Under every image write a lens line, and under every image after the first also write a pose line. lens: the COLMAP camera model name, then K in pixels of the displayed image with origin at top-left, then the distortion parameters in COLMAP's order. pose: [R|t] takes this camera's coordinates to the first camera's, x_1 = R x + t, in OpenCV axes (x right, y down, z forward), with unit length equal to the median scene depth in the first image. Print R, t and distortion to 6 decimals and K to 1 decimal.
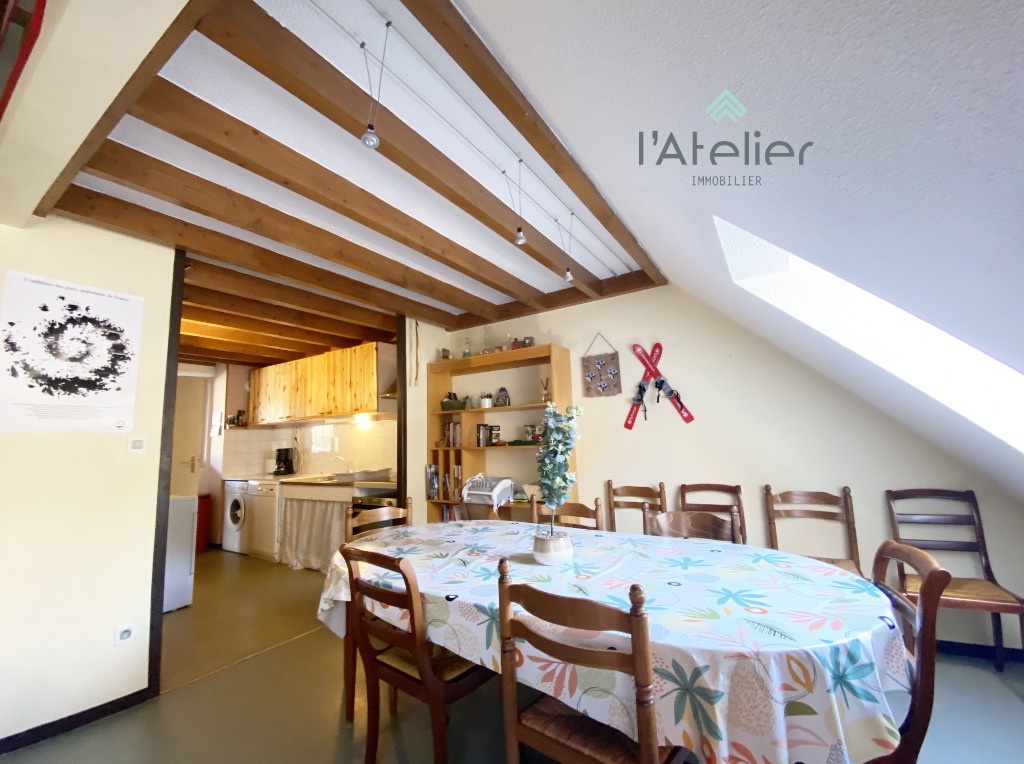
lens RADIAL K [[422.5, 0, 502.7], [0, 422.5, 380.0], [0, 0, 1]] dist [0.011247, -0.001527]
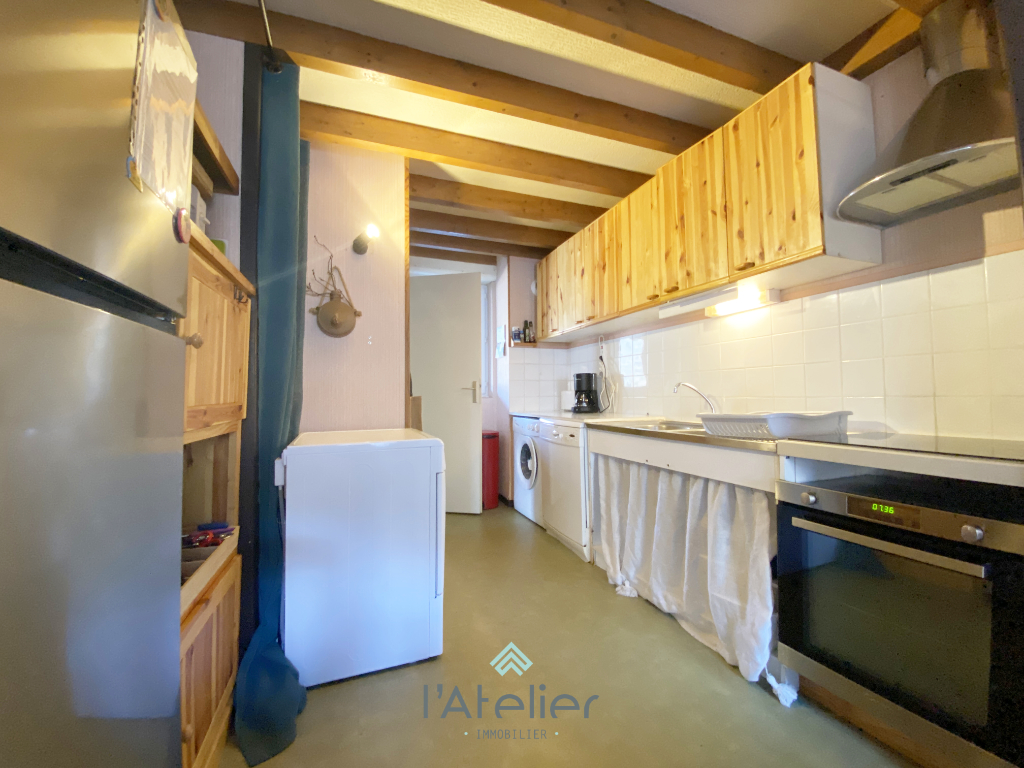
lens RADIAL K [[422.5, 0, 508.6], [0, 422.5, 379.6], [0, 0, 1]] dist [0.011247, -0.001527]
pose [[0.809189, 0.011776, -0.587430, -0.248875], [0.058151, 0.993285, 0.100015, 0.107159], [0.584663, -0.115091, 0.803071, 0.444092]]
